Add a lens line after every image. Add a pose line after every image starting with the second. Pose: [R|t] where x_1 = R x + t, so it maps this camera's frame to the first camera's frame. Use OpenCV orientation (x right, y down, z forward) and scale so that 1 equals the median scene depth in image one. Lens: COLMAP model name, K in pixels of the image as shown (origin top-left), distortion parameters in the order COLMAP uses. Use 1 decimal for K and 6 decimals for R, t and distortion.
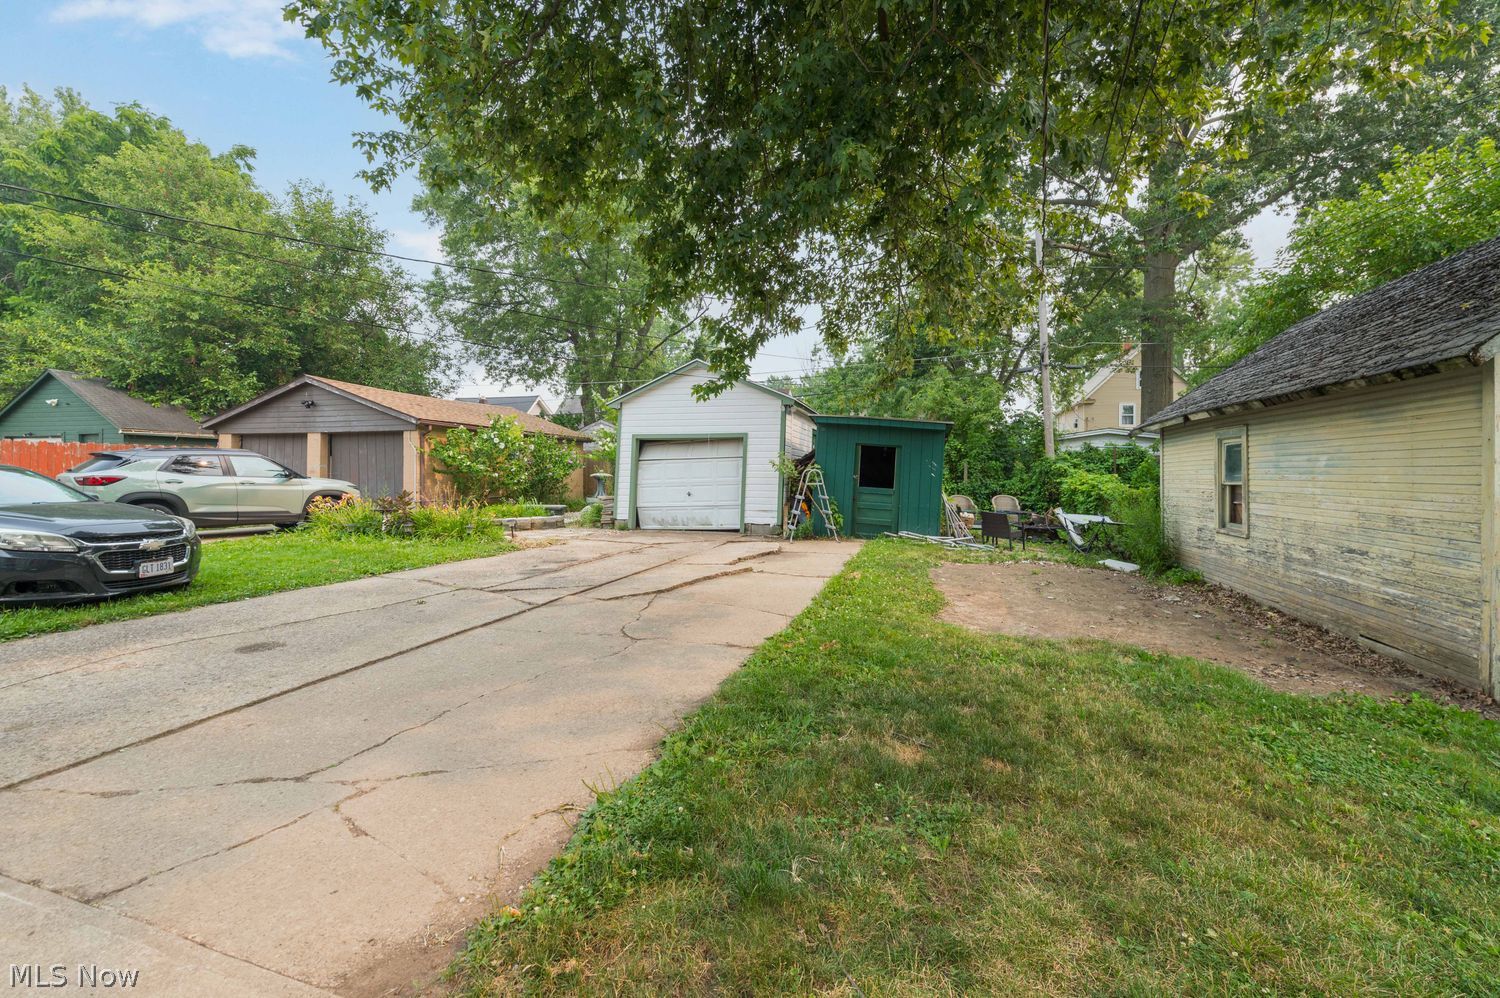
lens RADIAL K [[598.8, 0, 770.3], [0, 598.8, 474.2], [0, 0, 1]] dist [0.008160, -0.000390]
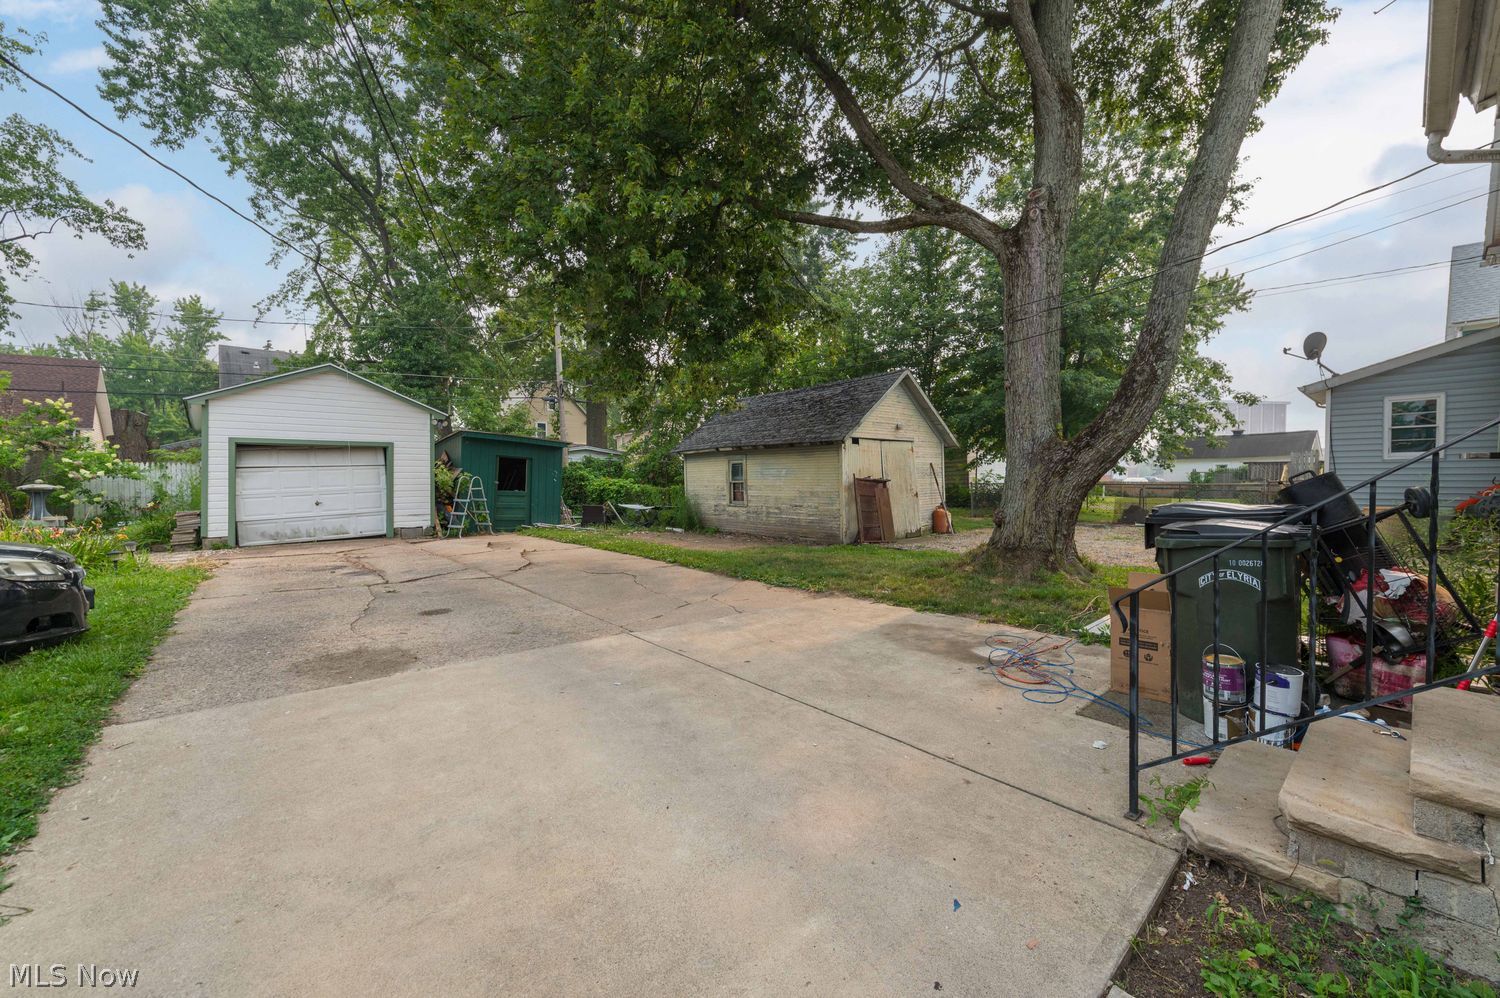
lens RADIAL K [[585.6, 0, 768.4], [0, 585.6, 498.2], [0, 0, 1]] dist [0.018315, -0.006100]
pose [[0.534375, -0.038575, 0.844367, -0.579182], [0.011937, 0.999203, 0.038094, -0.002483], [-0.845163, -0.010277, 0.534409, -0.120616]]
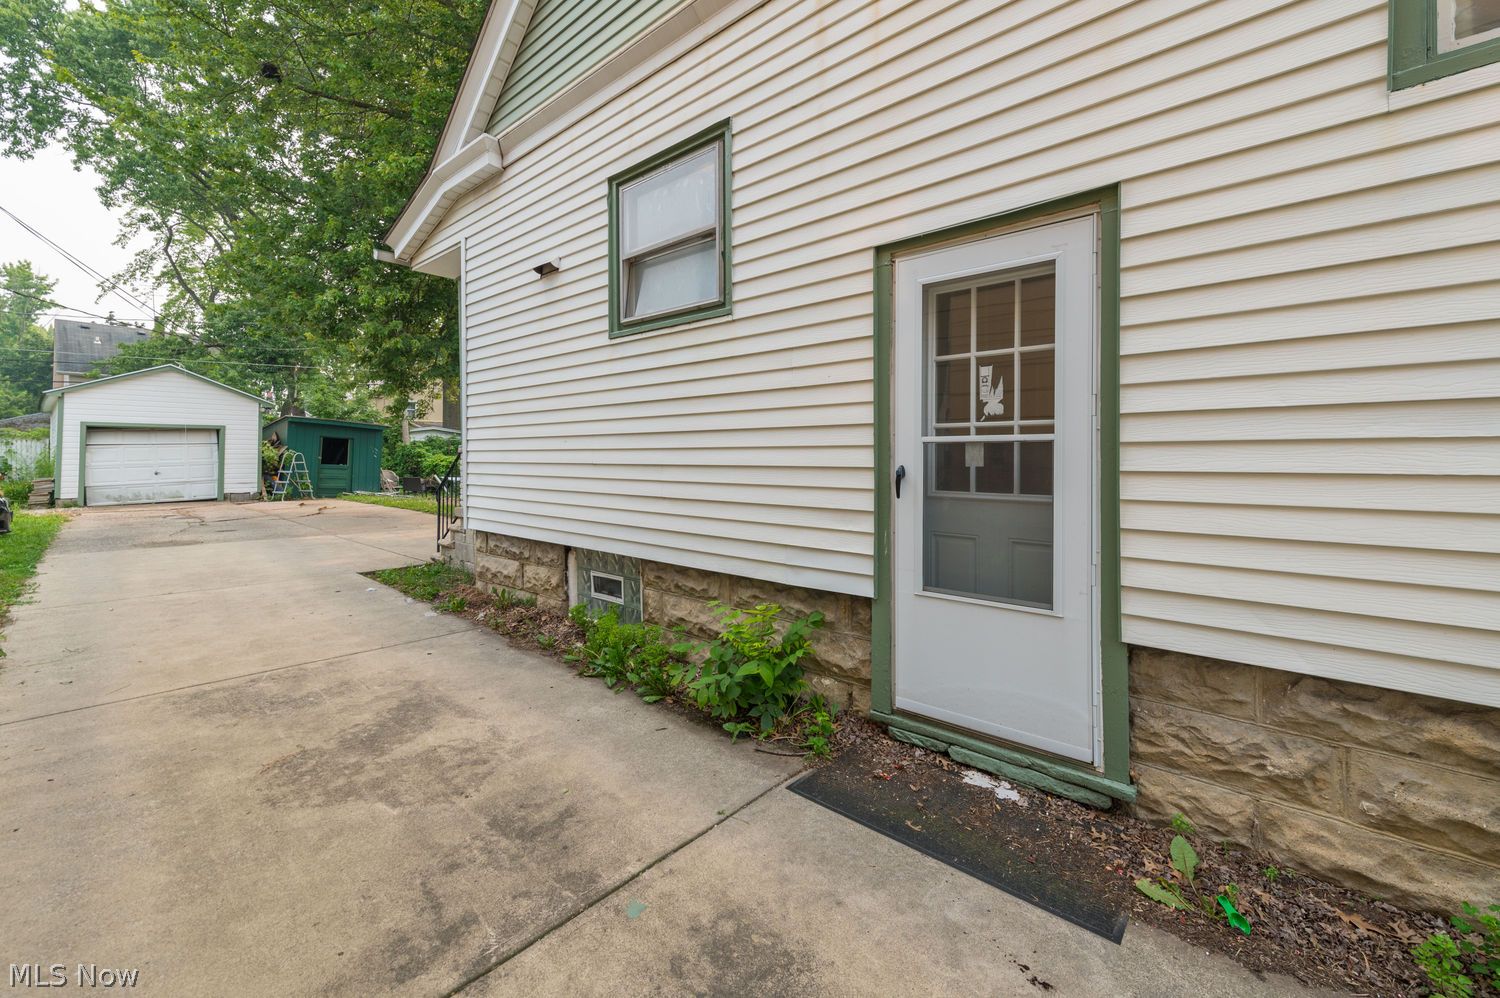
lens RADIAL K [[602.0, 0, 777.7], [0, 602.0, 463.4], [0, 0, 1]] dist [0.000972, -0.000401]
pose [[0.411170, -0.016166, 0.911415, -0.776687], [0.006666, 0.999869, 0.014727, 0.004001], [-0.911534, 0.000020, 0.411224, -0.698990]]
